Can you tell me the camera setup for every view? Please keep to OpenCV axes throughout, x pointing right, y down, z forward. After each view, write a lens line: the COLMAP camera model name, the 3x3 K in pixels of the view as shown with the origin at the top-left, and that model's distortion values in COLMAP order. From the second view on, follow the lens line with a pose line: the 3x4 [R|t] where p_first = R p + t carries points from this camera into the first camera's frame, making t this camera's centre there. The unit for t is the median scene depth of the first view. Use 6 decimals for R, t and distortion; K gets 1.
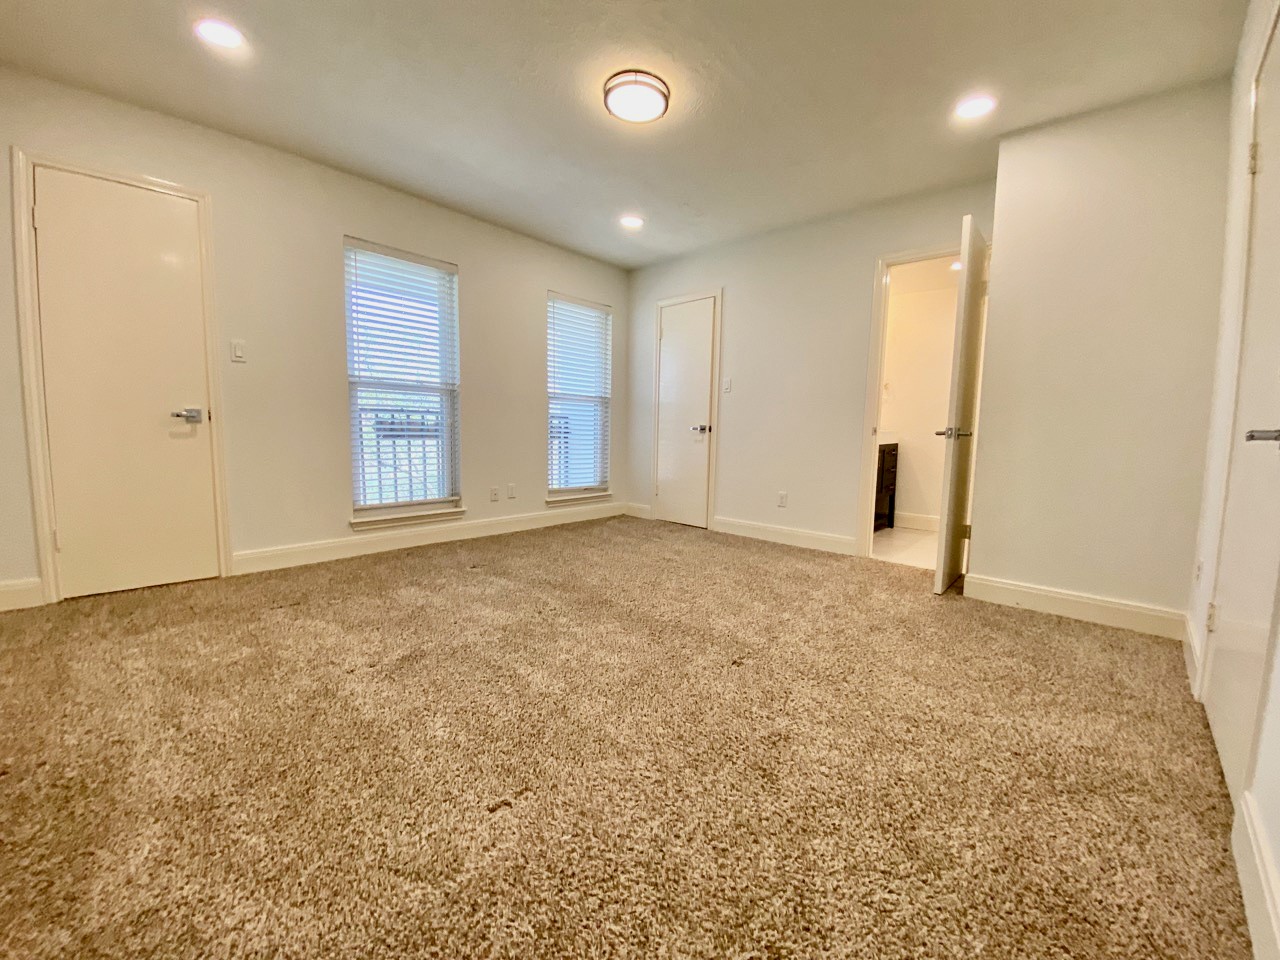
lens RADIAL K [[515.1, 0, 643.7], [0, 515.1, 480.7], [0, 0, 1]] dist [0.021435, -0.019978]
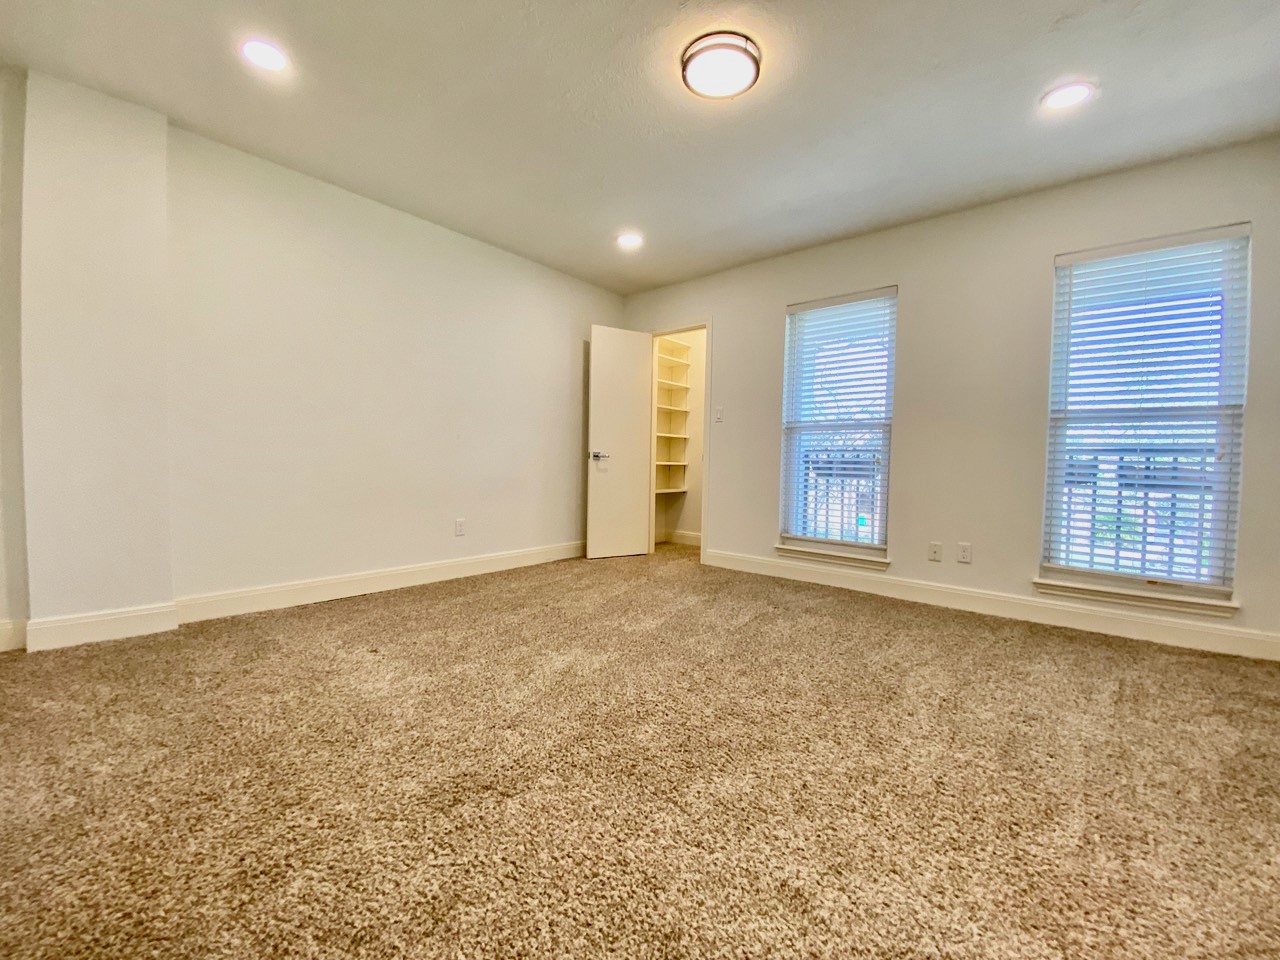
lens RADIAL K [[515.1, 0, 643.7], [0, 515.1, 480.7], [0, 0, 1]] dist [0.021435, -0.019978]
pose [[0.025239, 0.018259, -0.999515, 0.521189], [-0.116424, 0.993083, 0.015202, -0.044860], [0.992879, 0.115984, 0.027190, 0.579007]]
